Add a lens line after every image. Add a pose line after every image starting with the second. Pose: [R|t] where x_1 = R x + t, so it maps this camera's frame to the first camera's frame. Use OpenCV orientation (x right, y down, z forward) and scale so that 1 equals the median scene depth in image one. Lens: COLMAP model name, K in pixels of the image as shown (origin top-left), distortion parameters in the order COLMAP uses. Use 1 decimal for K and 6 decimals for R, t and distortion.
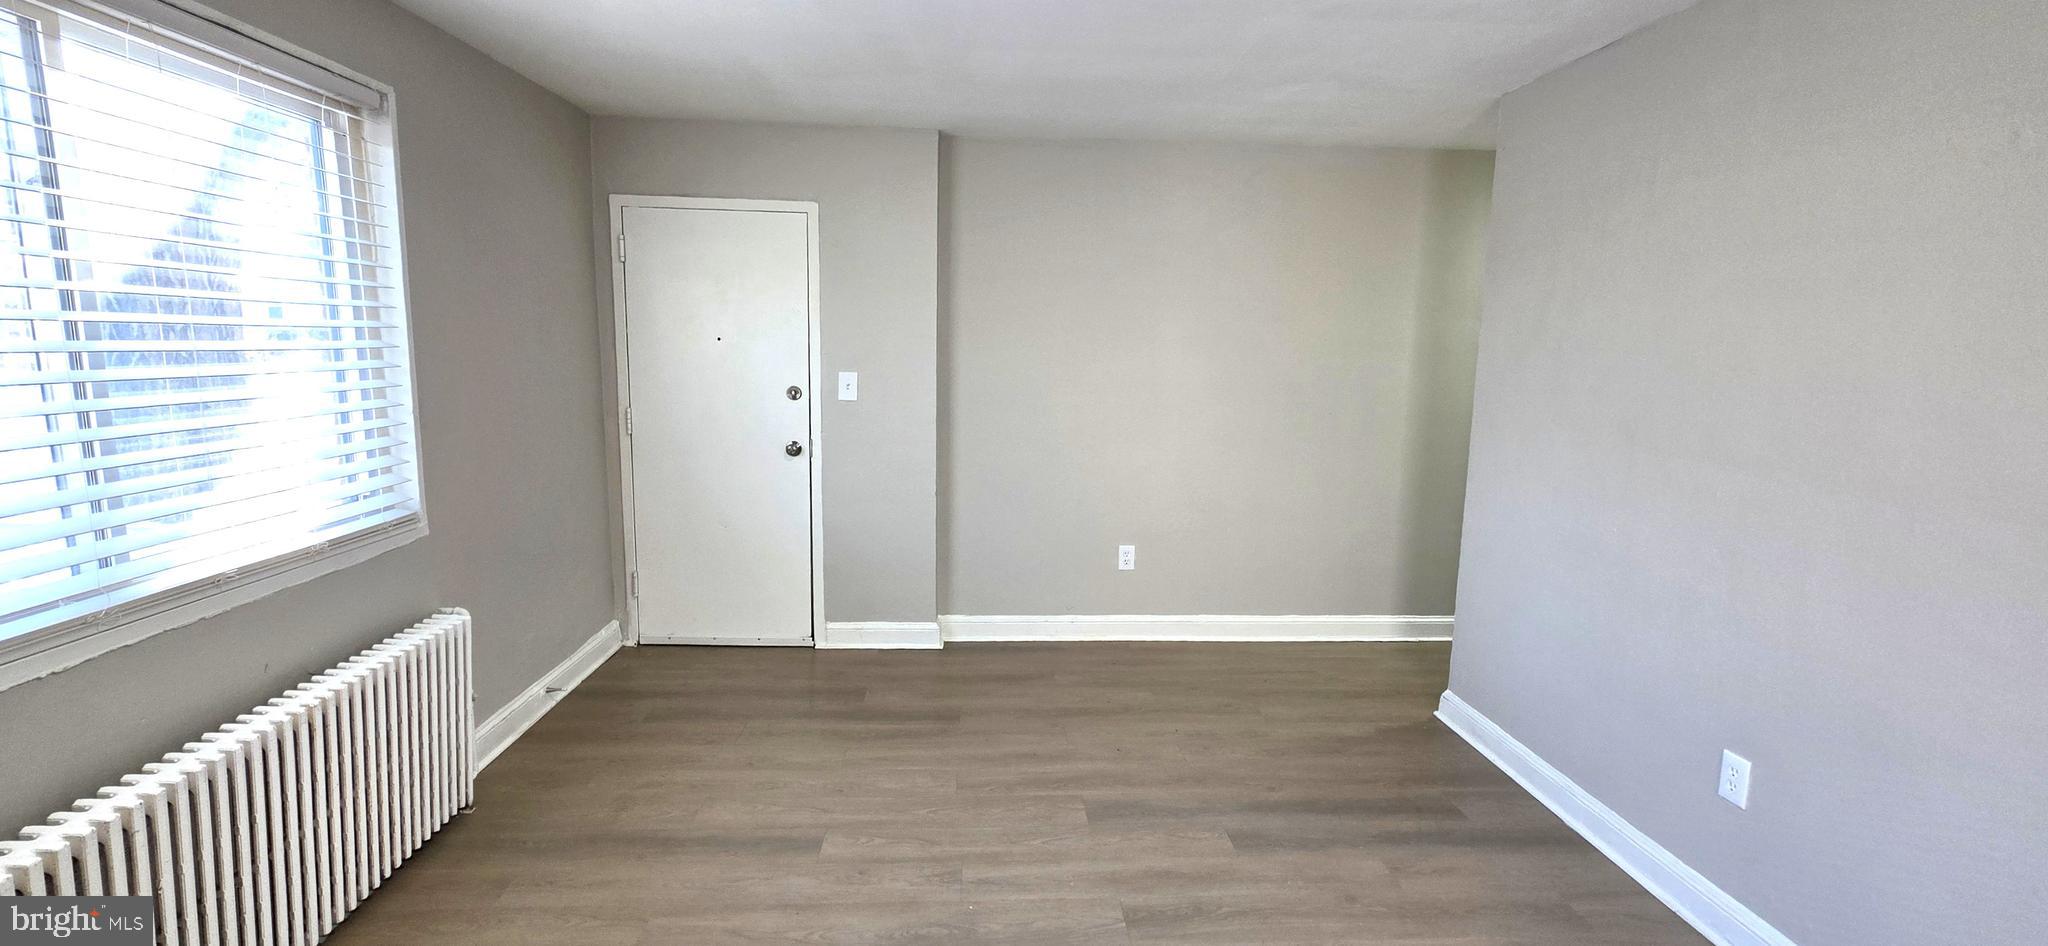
lens RADIAL K [[870.4, 0, 1024.0], [0, 870.4, 473.0], [0, 0, 1]] dist [0.000987, -0.000344]
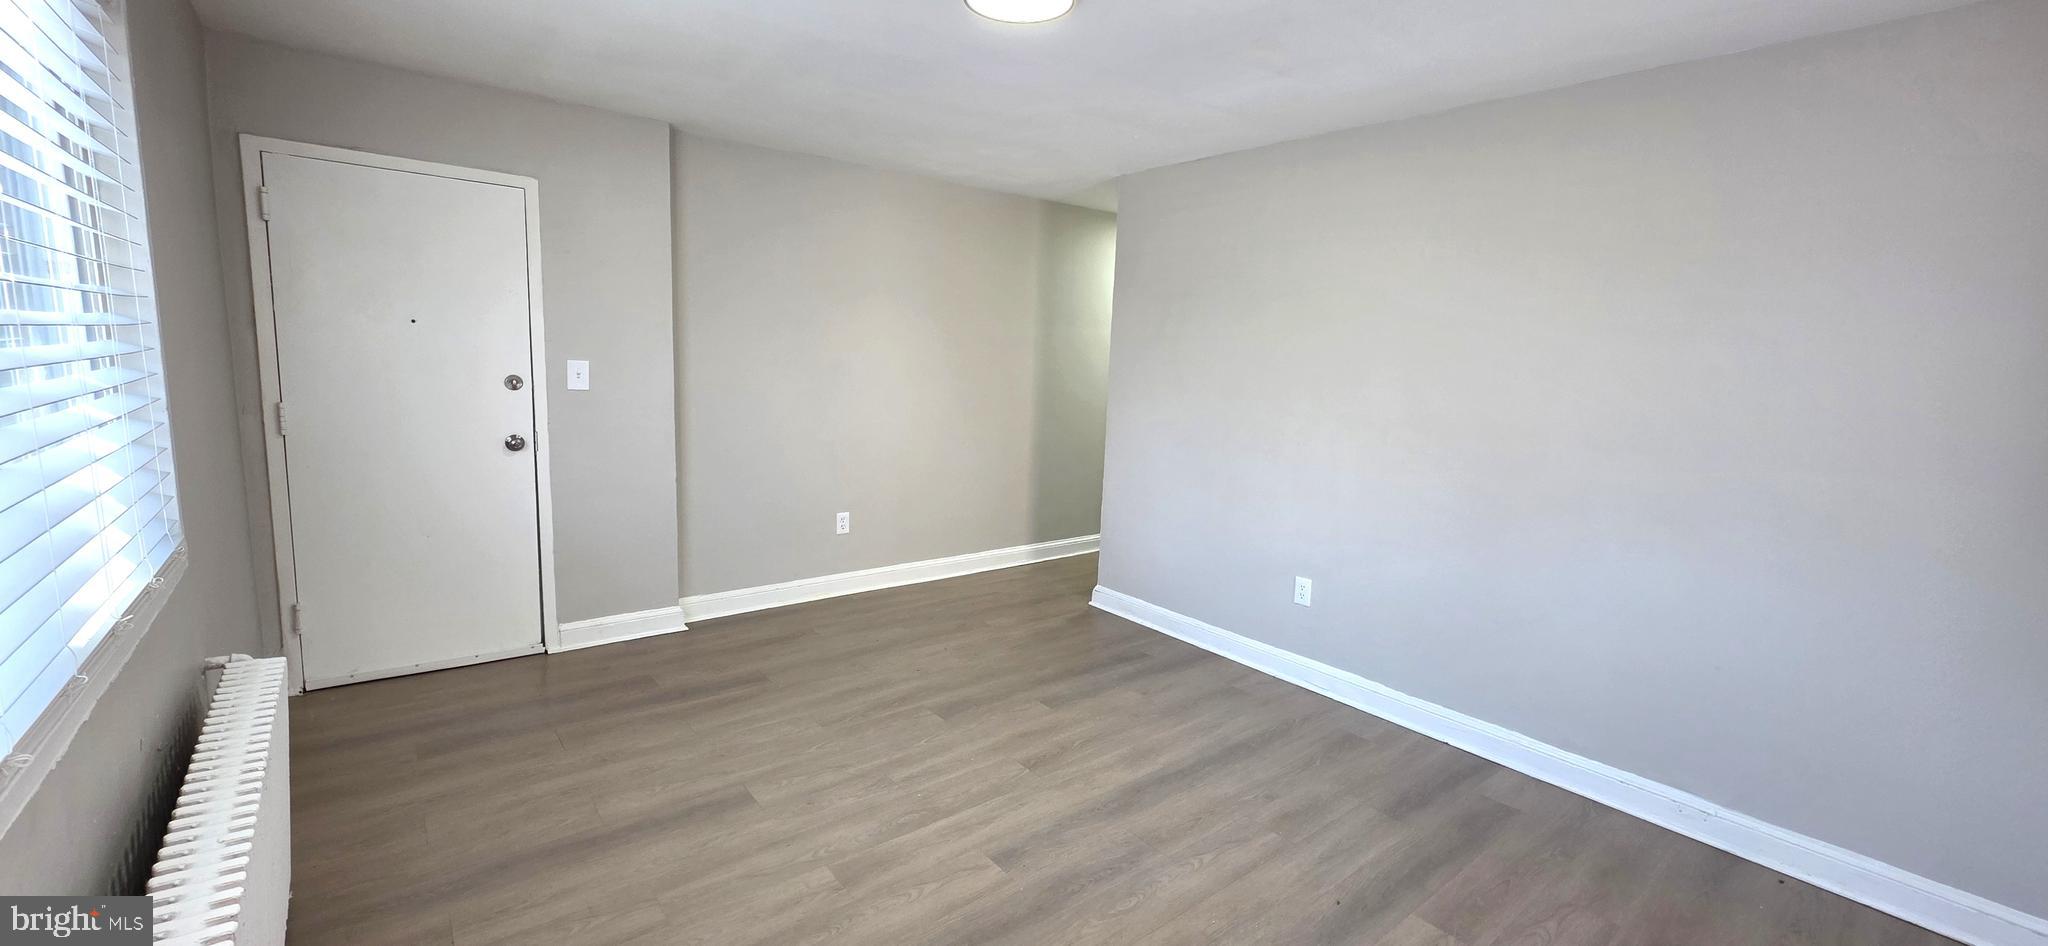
lens RADIAL K [[809.4, 0, 1024.0], [0, 809.4, 473.0], [0, 0, 1]] dist [-0.001031, -0.000165]
pose [[0.809984, -0.072751, 0.581922, -0.377385], [0.060580, 0.997347, 0.040365, 0.002535], [-0.583314, 0.002558, 0.812242, -0.015687]]
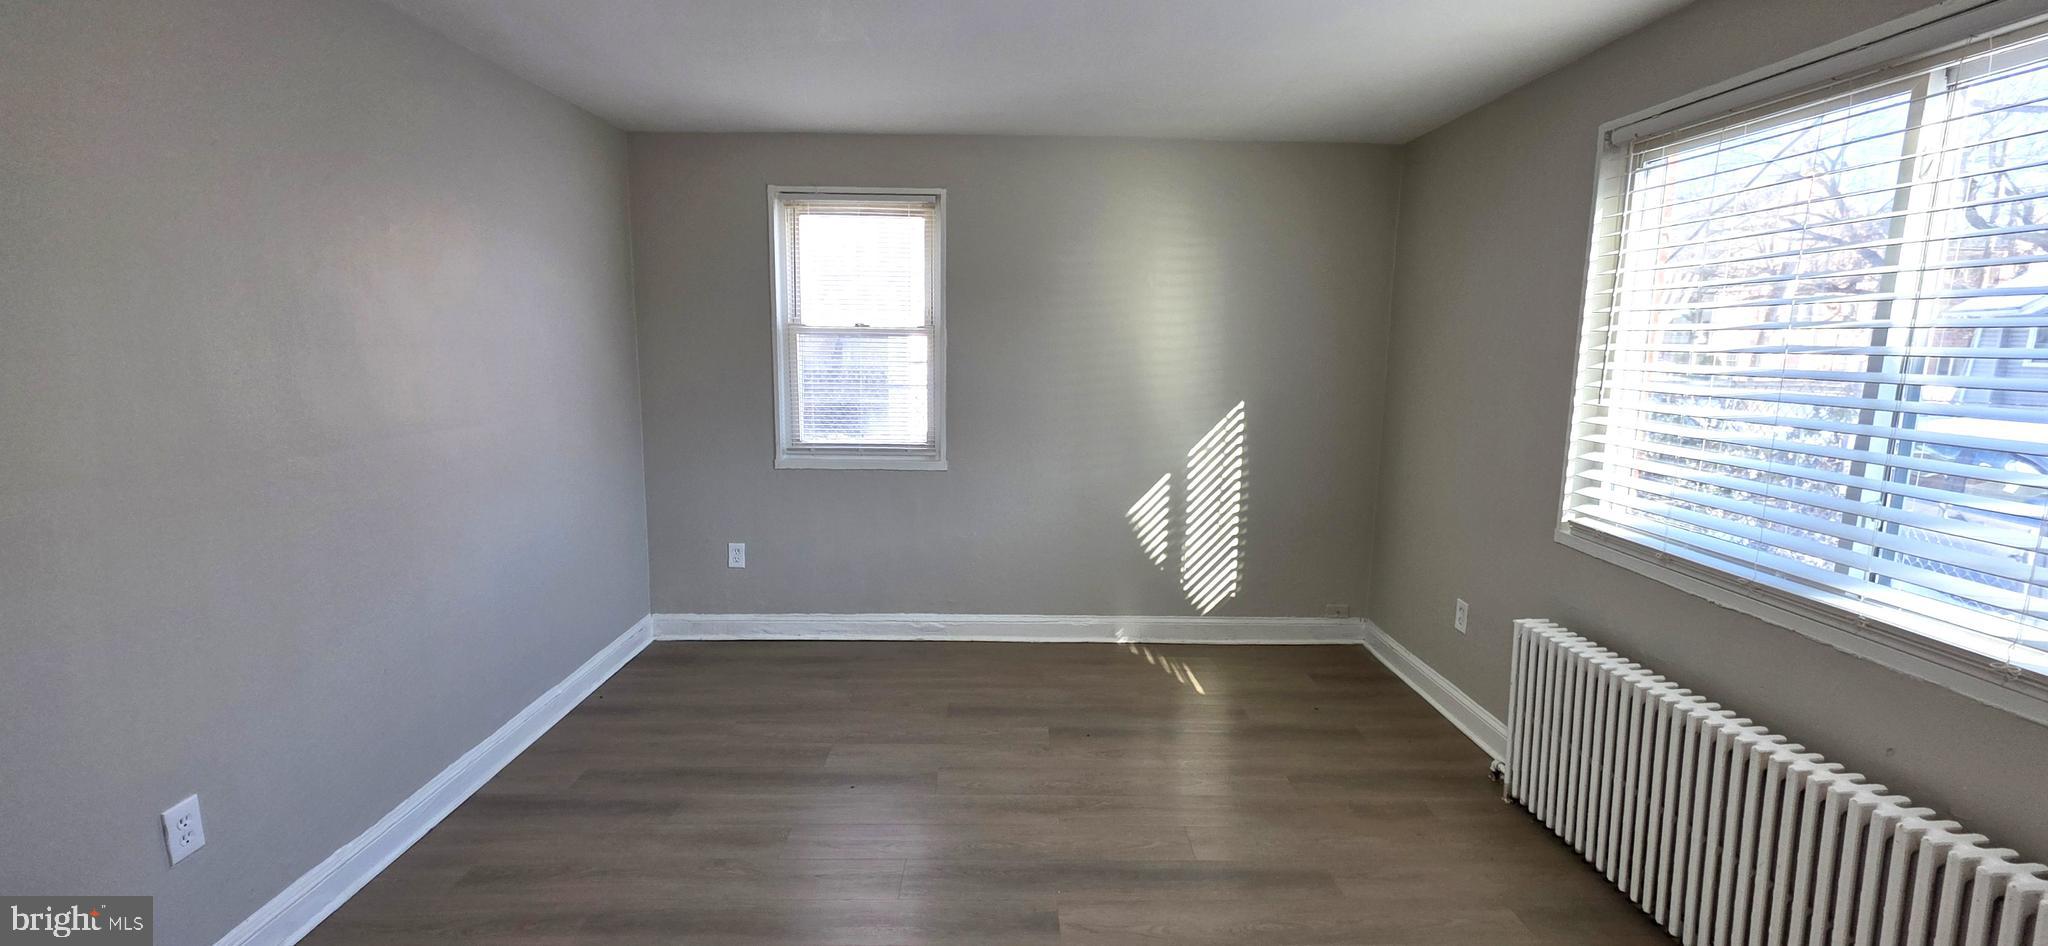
lens RADIAL K [[837.1, 0, 1024.0], [0, 837.1, 473.0], [0, 0, 1]] dist [0.001624, 0.000019]
pose [[-0.998549, -0.038859, 0.037288, -0.025178], [-0.025750, 0.952590, 0.303167, -0.158369], [-0.047300, 0.301766, -0.952208, 1.008467]]
